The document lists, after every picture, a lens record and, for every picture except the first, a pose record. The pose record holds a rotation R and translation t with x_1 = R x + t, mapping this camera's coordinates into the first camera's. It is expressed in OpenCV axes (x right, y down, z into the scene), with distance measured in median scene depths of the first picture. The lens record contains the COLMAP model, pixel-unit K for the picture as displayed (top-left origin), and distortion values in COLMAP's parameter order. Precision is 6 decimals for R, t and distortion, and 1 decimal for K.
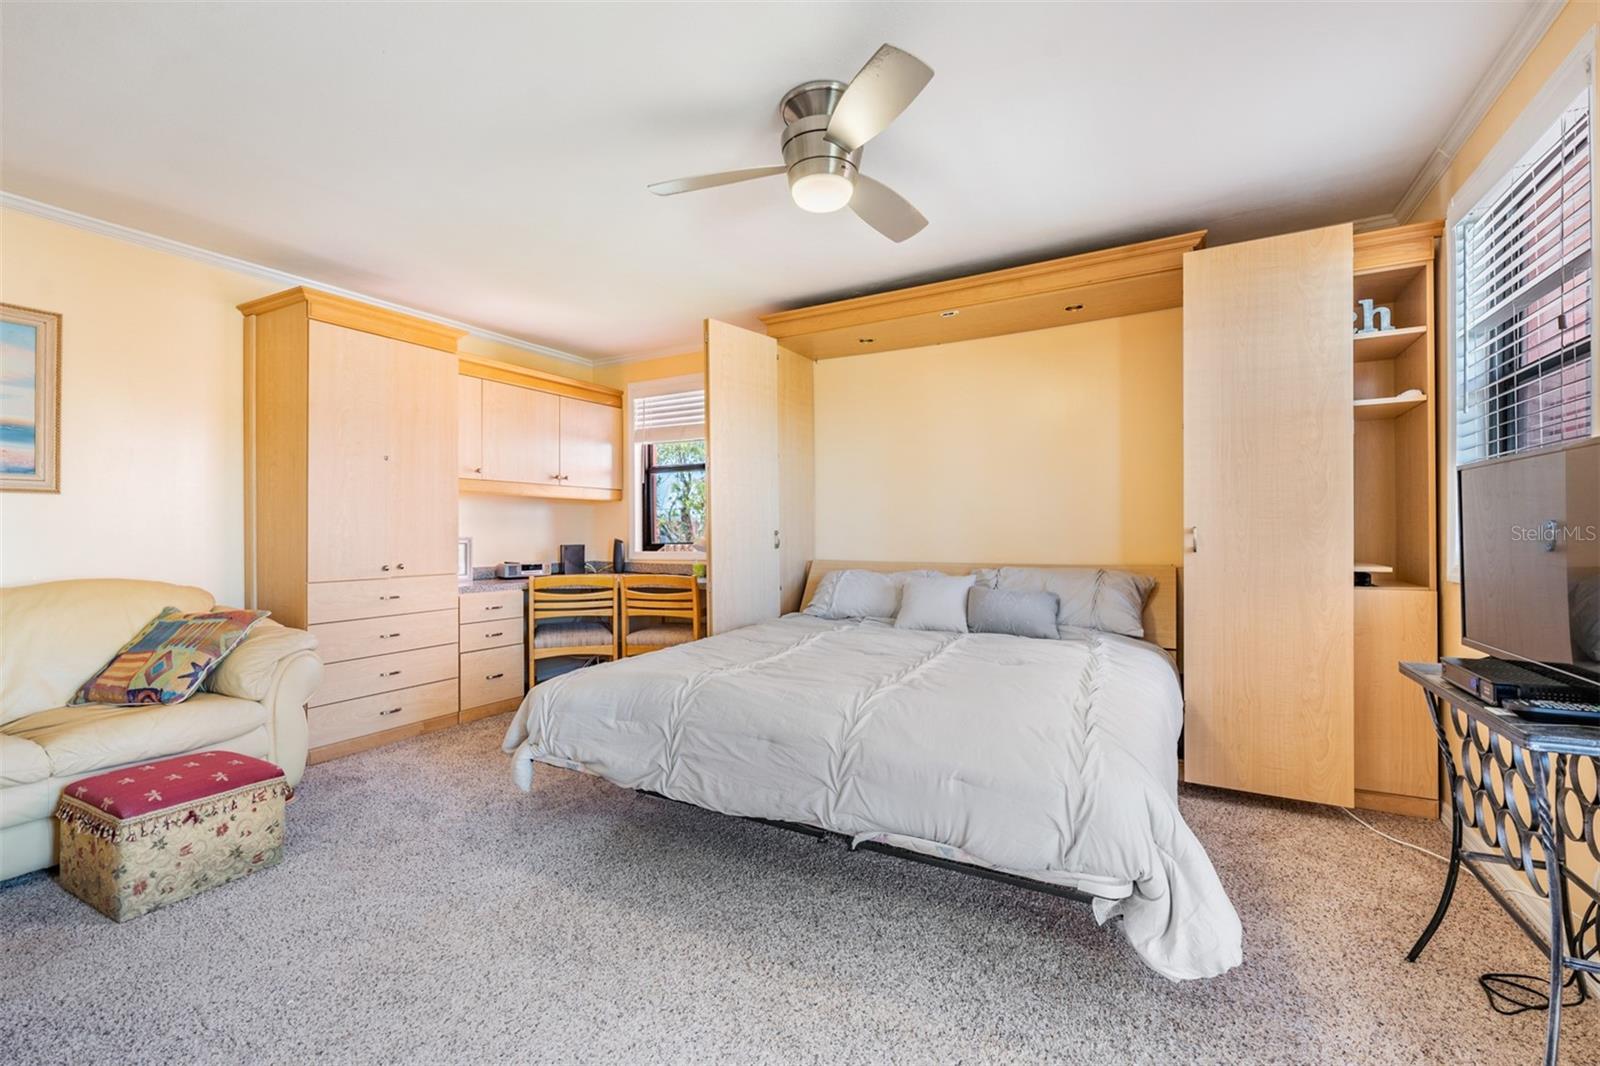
lens RADIAL K [[688.7, 0, 792.1], [0, 688.7, 532.0], [0, 0, 1]] dist [0.001224, -0.000485]
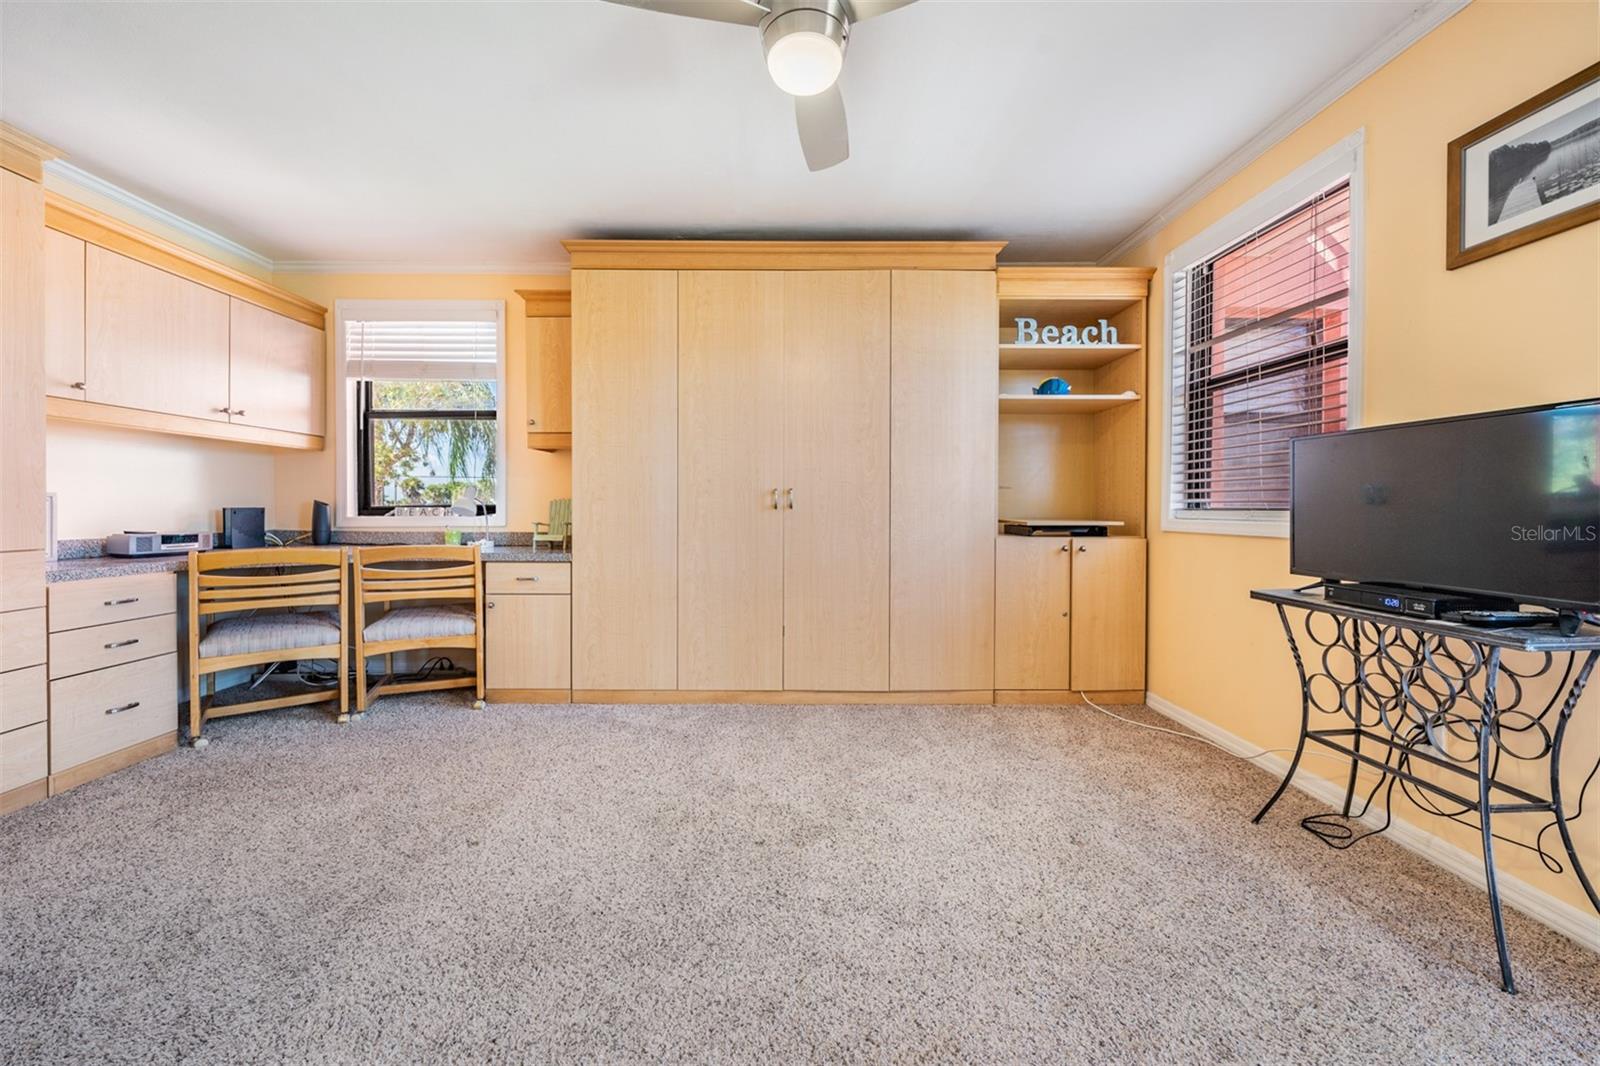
lens RADIAL K [[599.4, 0, 793.4], [0, 599.4, 512.9], [0, 0, 1]] dist [-0.003049, 0.000161]
pose [[0.862497, 0.000969, 0.506062, -0.269013], [-0.006979, 0.999926, 0.009981, 0.026752], [-0.506015, -0.012140, 0.862439, 0.317770]]
